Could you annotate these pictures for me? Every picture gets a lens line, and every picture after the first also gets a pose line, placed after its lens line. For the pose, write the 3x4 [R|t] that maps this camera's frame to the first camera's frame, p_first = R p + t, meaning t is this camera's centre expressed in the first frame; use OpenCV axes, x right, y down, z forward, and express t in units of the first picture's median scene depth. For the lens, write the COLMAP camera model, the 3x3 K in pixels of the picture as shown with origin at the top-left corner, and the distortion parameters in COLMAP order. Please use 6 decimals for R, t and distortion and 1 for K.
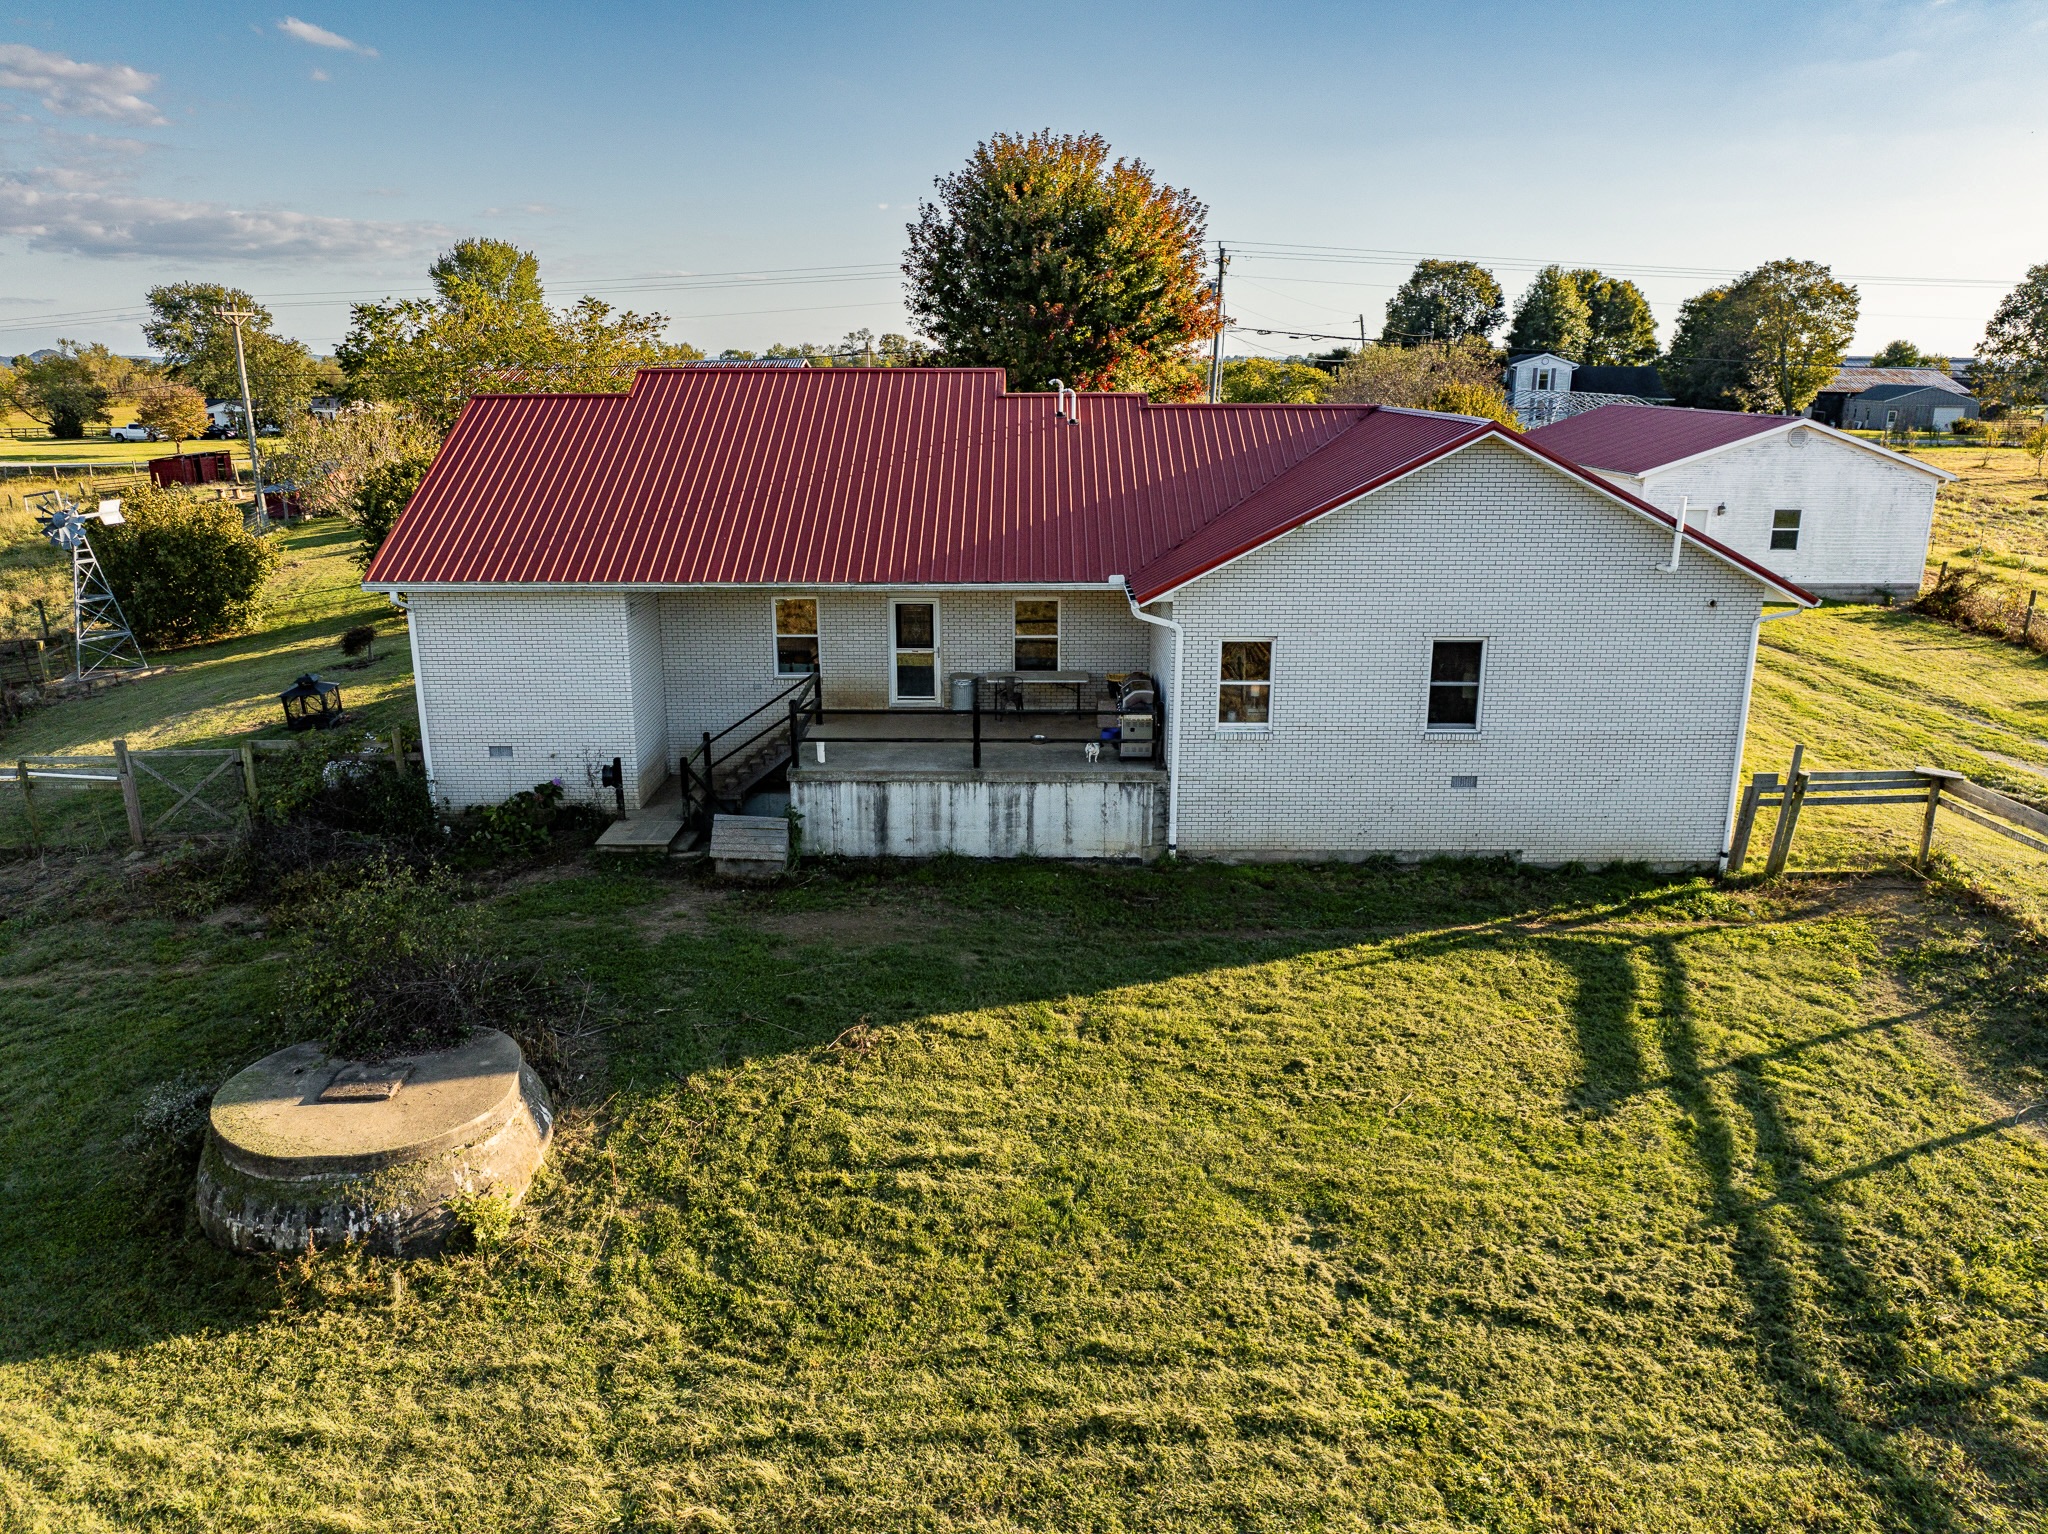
lens RADIAL K [[1444.6, 0, 1028.4], [0, 1444.6, 767.6], [0, 0, 1]] dist [-0.052683, 0.040869]
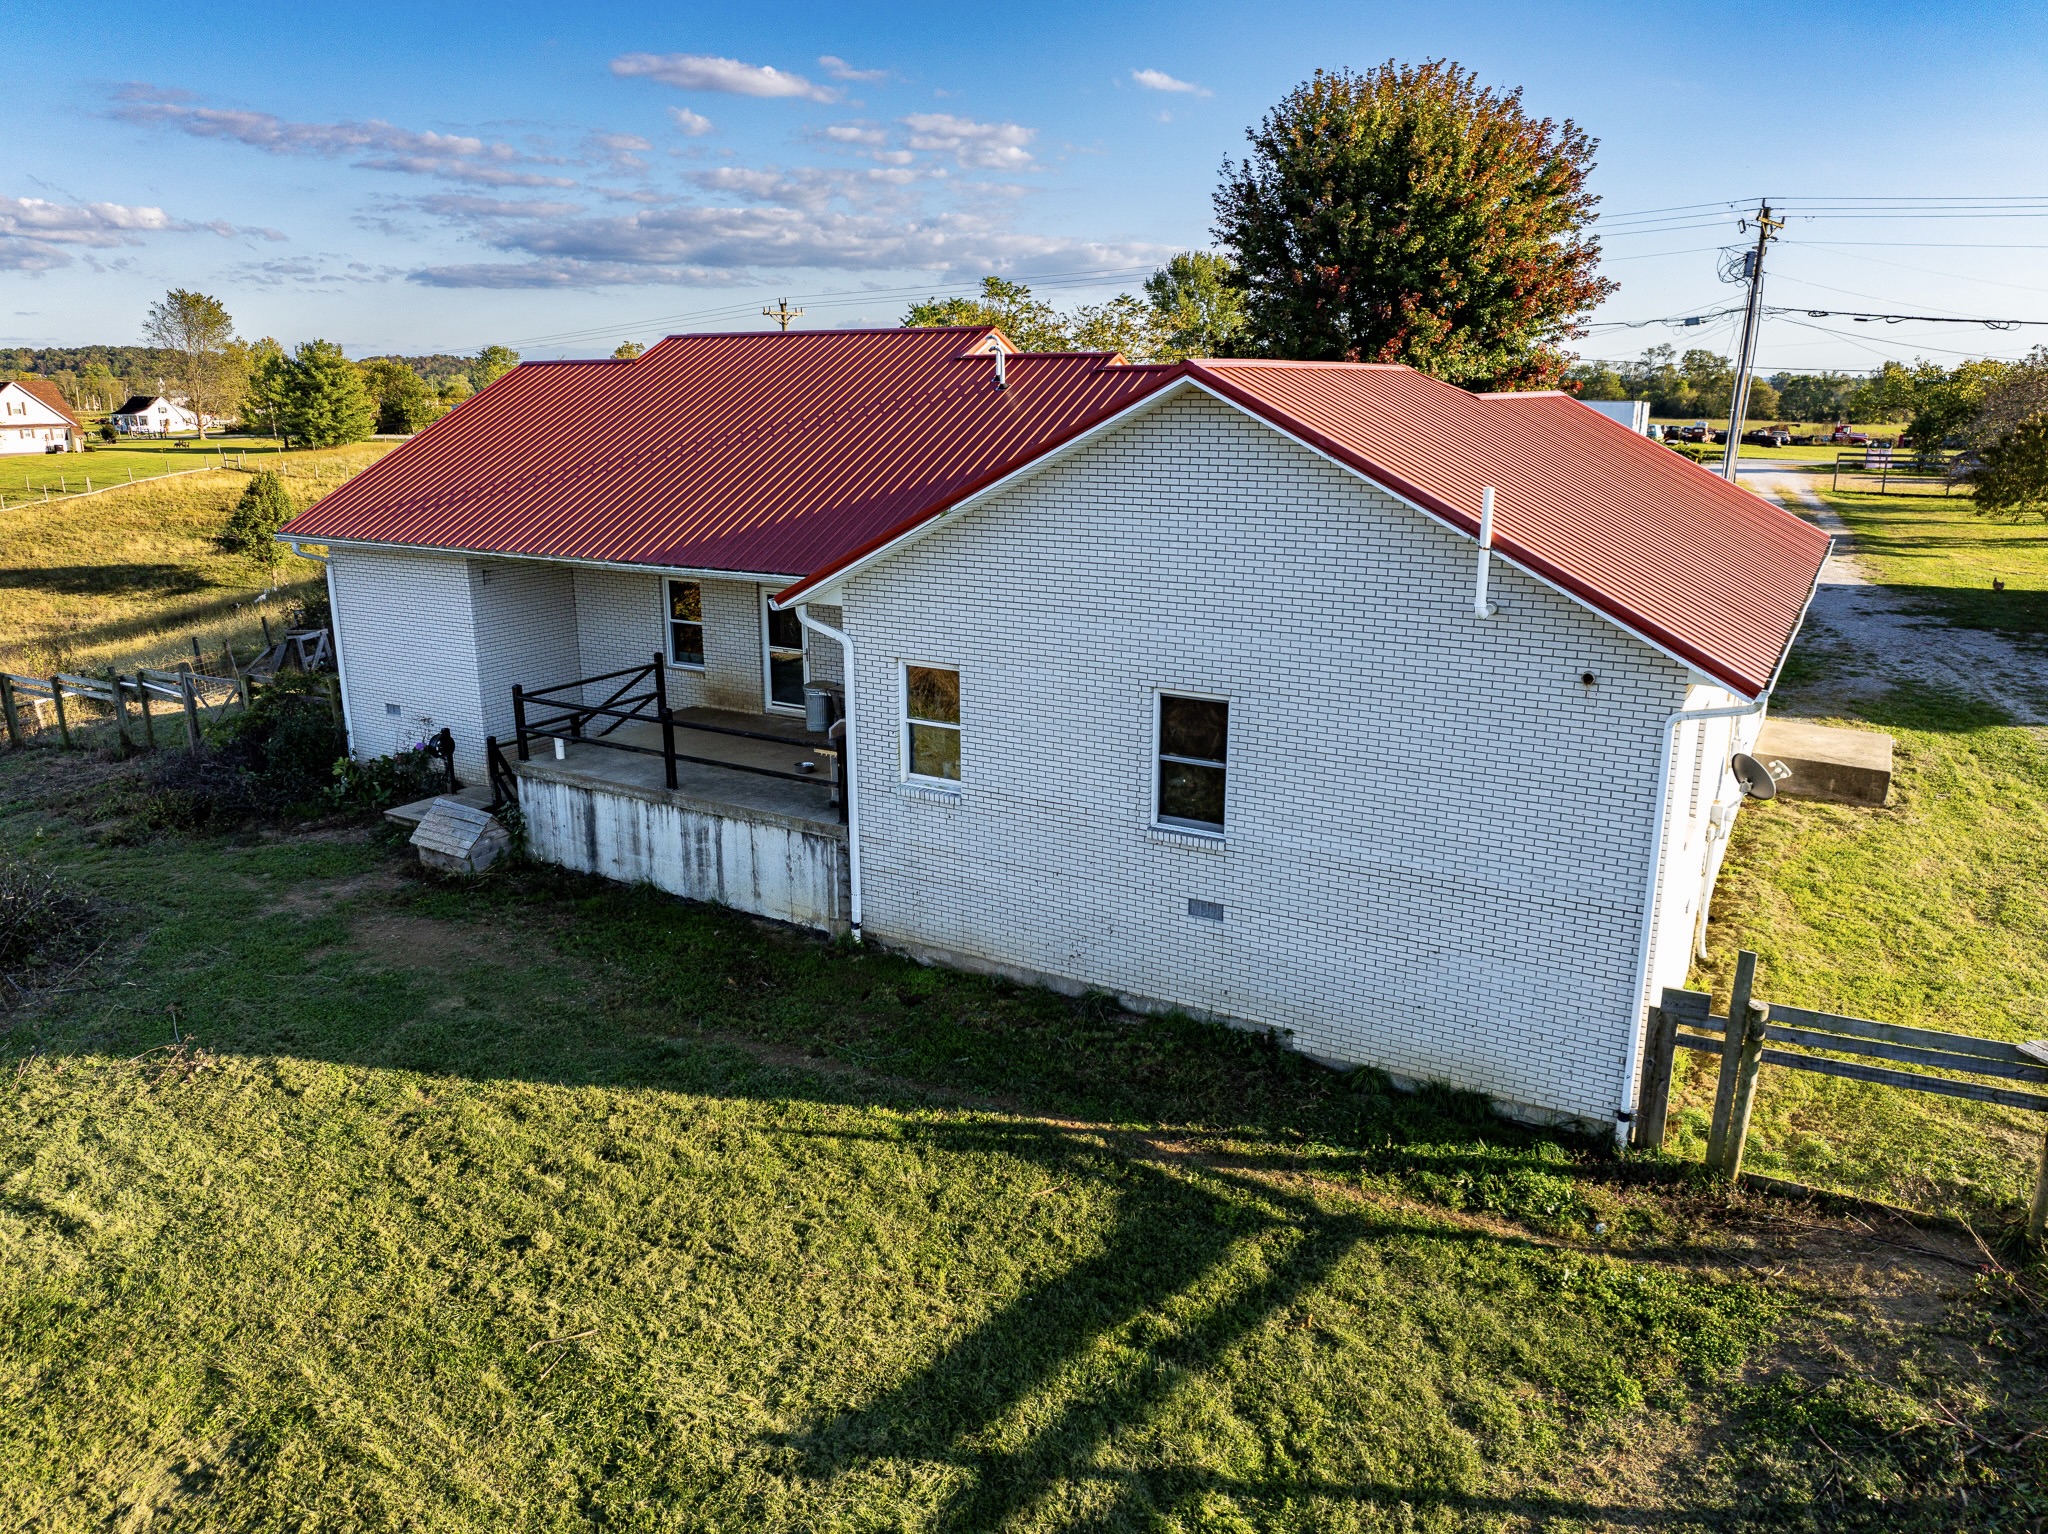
lens RADIAL K [[1444.6, 0, 1028.4], [0, 1444.6, 767.6], [0, 0, 1]] dist [-0.052683, 0.040869]
pose [[0.859432, 0.130655, -0.494274, 0.557242], [-0.136709, 0.990319, 0.024072, -0.060650], [0.492634, 0.046884, 0.868973, 0.378917]]
